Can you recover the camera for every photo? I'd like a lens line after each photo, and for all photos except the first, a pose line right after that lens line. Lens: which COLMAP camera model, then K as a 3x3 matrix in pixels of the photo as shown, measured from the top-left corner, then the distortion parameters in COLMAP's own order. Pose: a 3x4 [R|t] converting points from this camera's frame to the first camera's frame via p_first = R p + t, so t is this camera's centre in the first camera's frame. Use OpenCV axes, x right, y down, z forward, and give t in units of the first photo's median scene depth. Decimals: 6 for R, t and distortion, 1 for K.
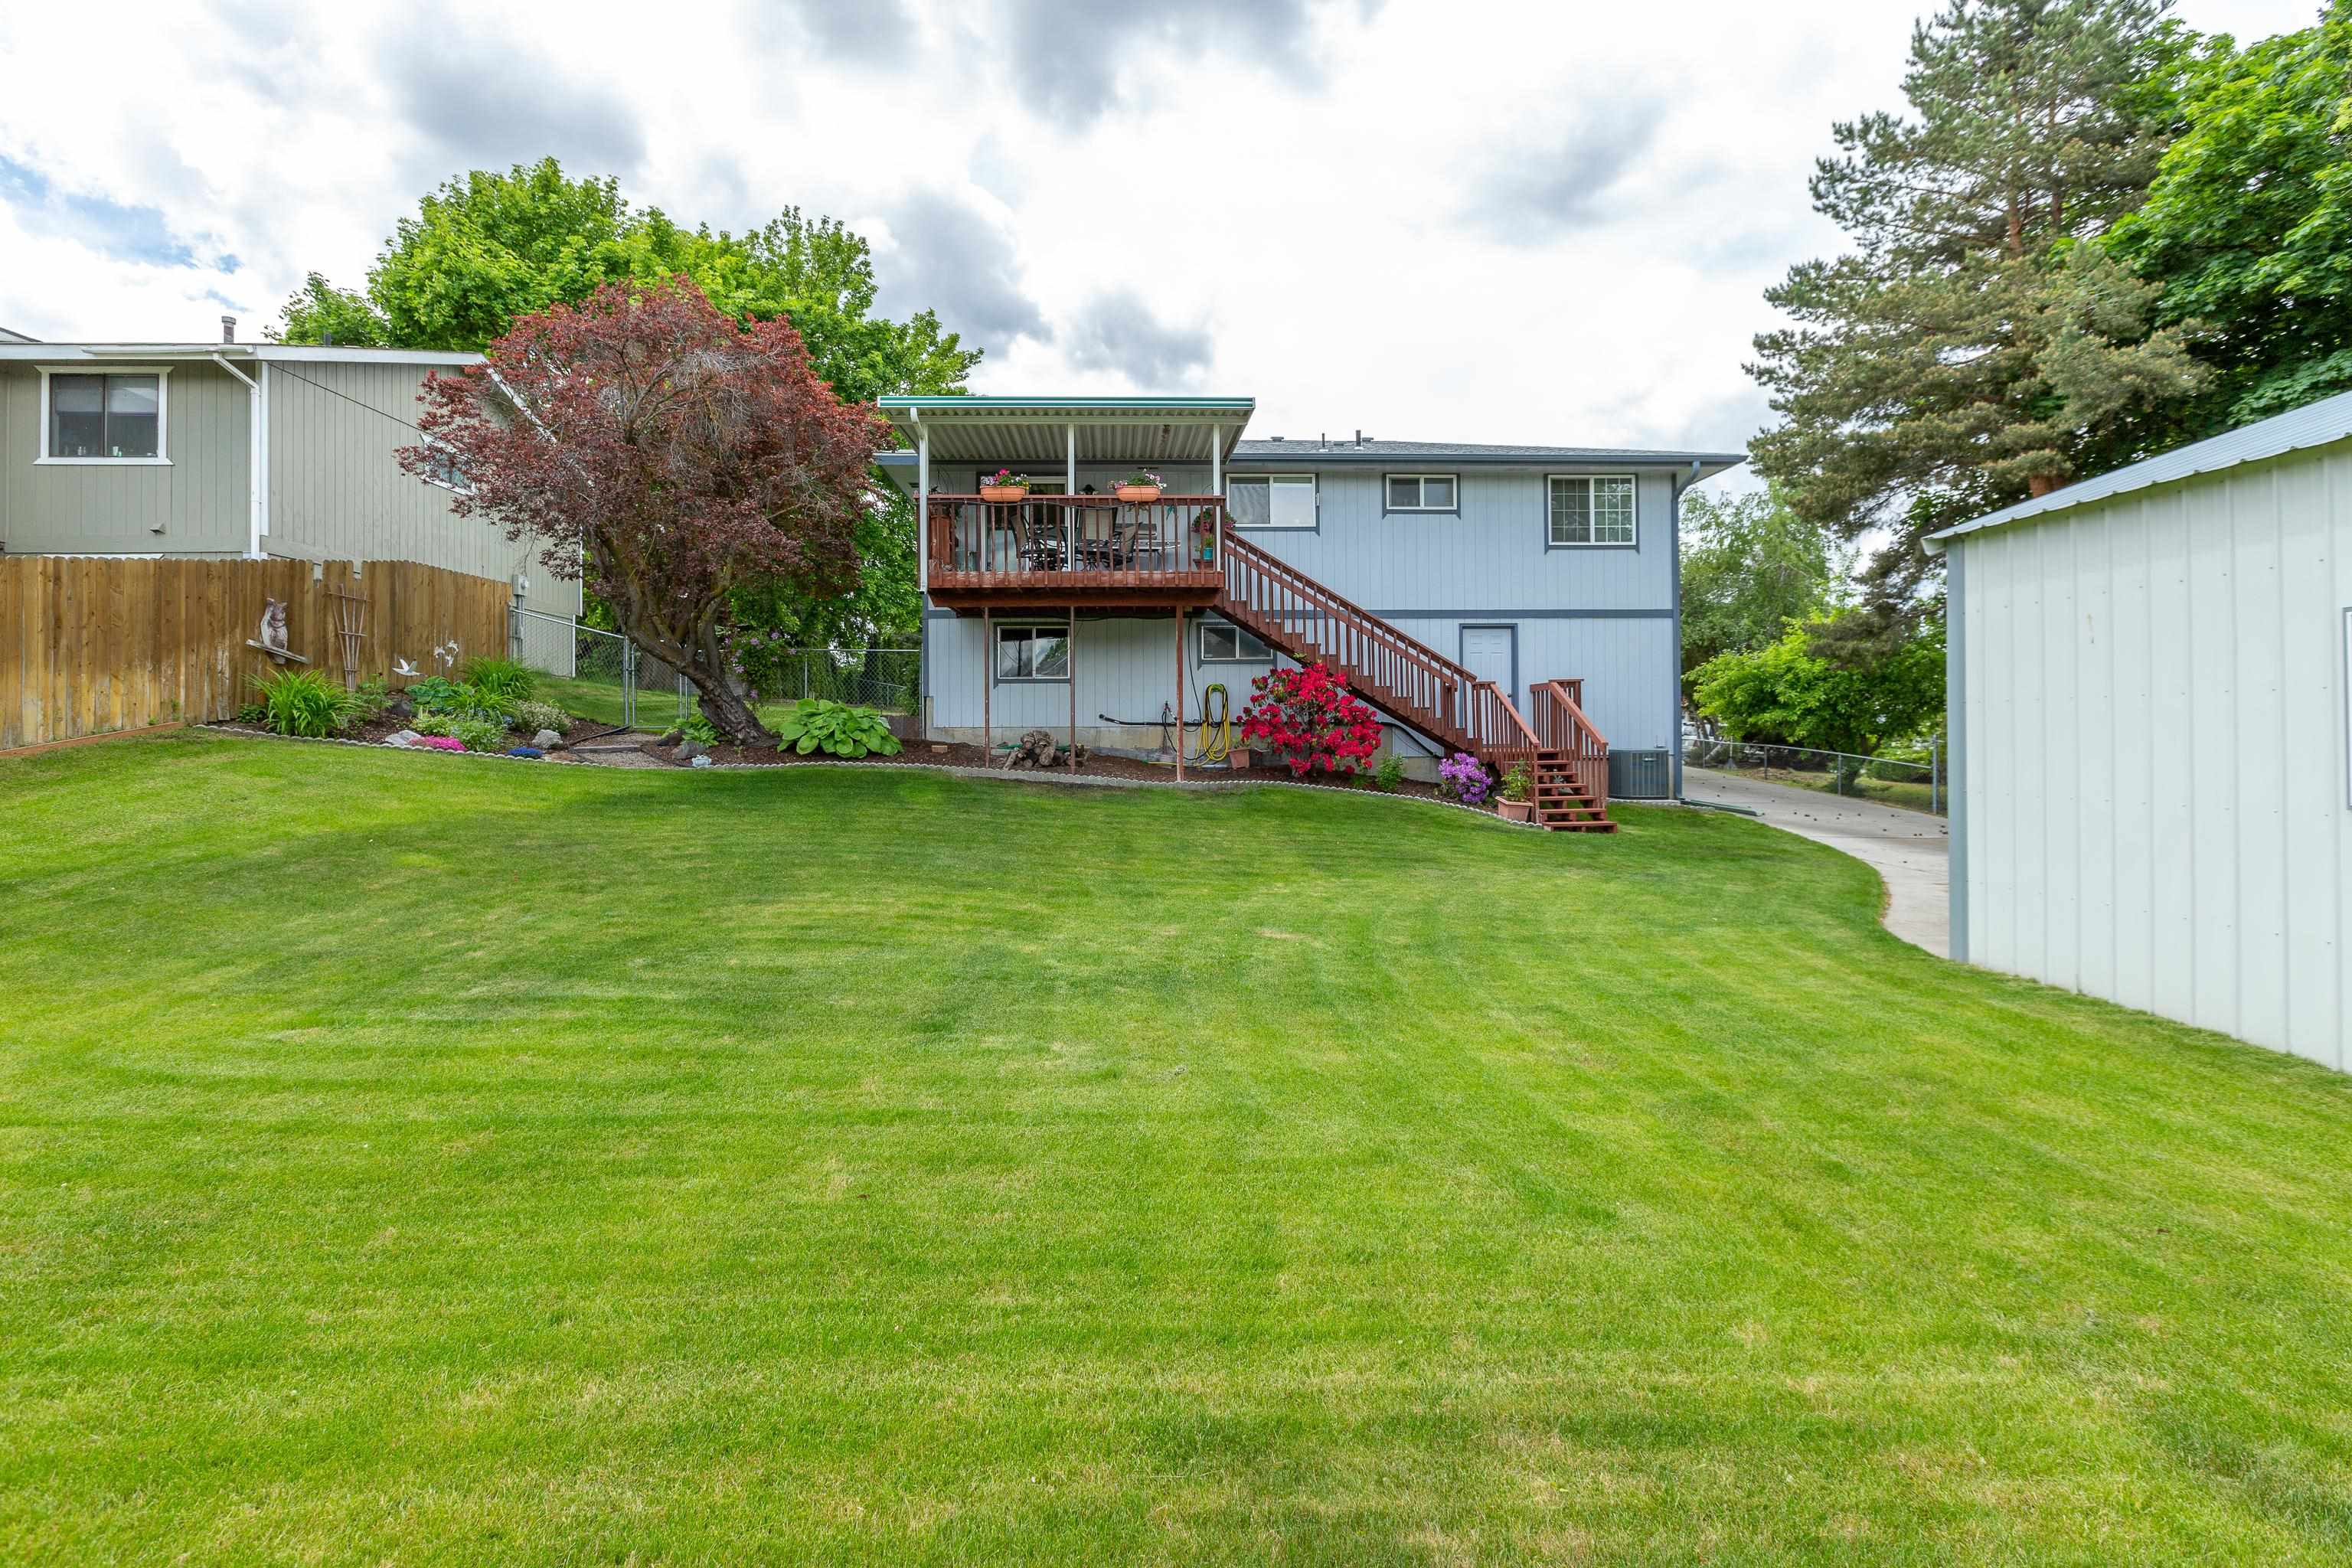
lens RADIAL K [[1061.5, 0, 1179.7], [0, 1061.5, 778.4], [0, 0, 1]] dist [0.001414, -0.000050]
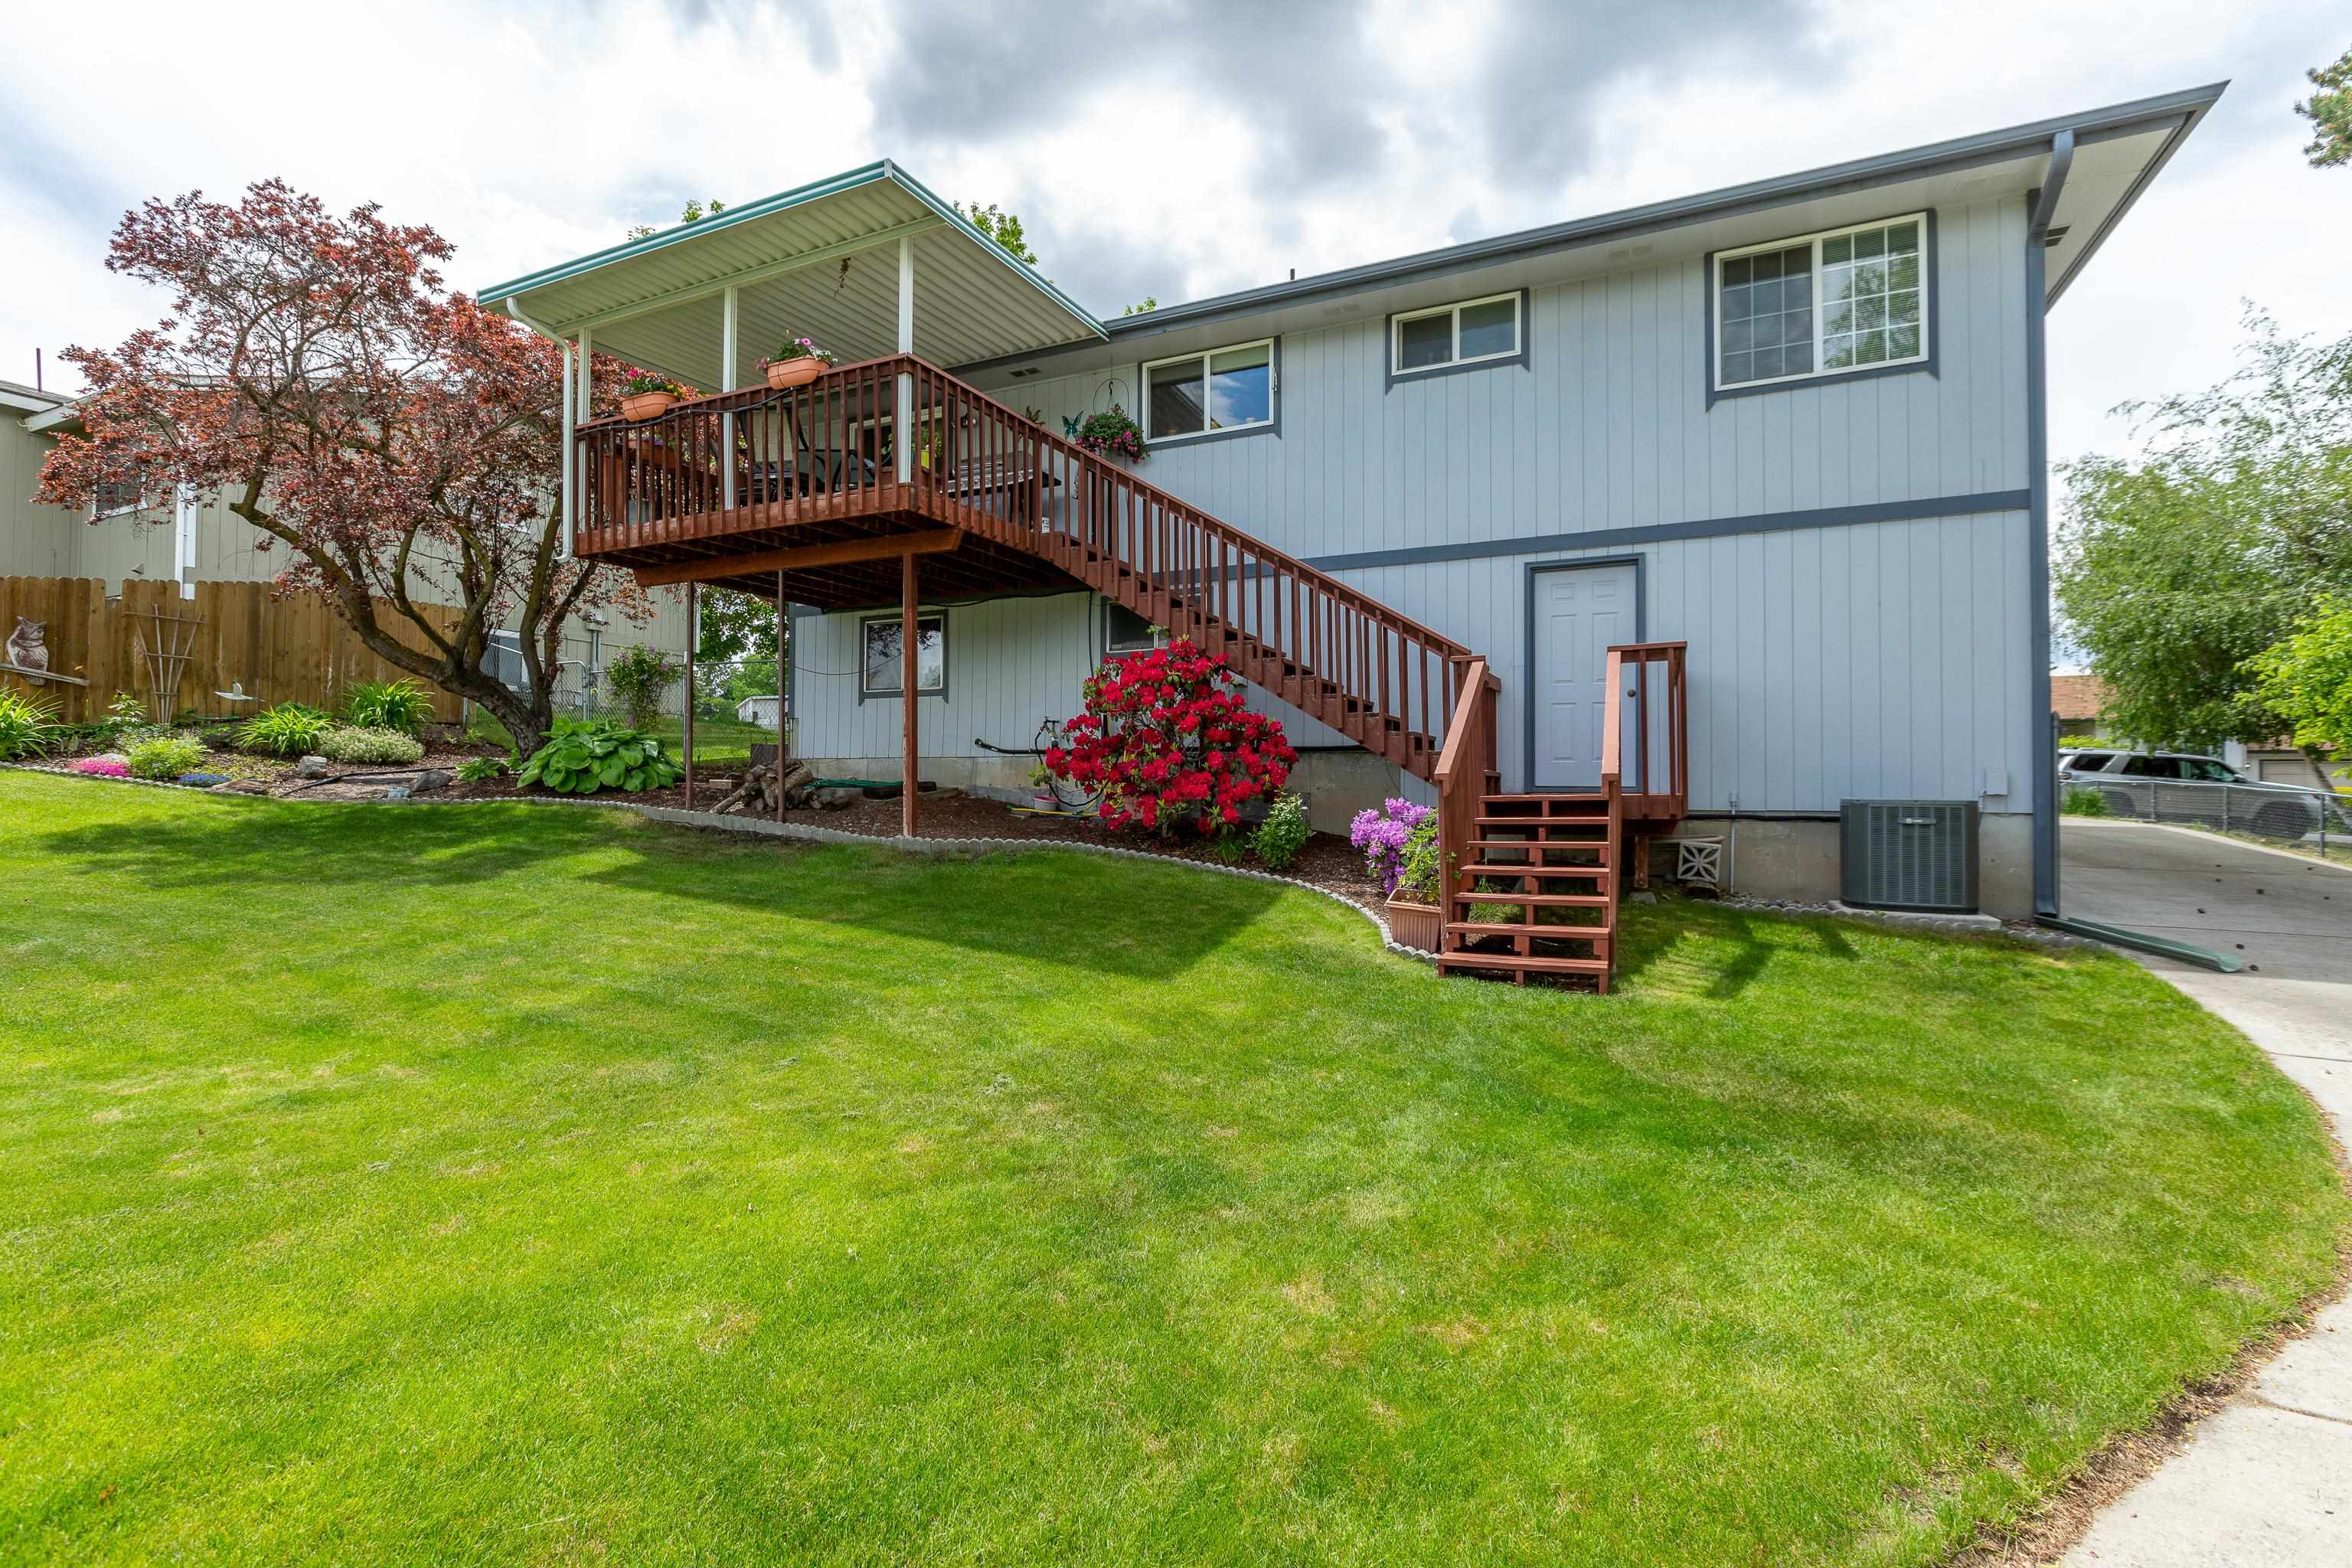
lens RADIAL K [[1061.5, 0, 1179.7], [0, 1061.5, 778.4], [0, 0, 1]] dist [0.001414, -0.000050]
pose [[0.882834, 0.005892, -0.469647, 0.364847], [-0.029289, 0.998666, -0.042529, -0.009186], [0.468770, 0.051302, 0.881829, 0.454478]]
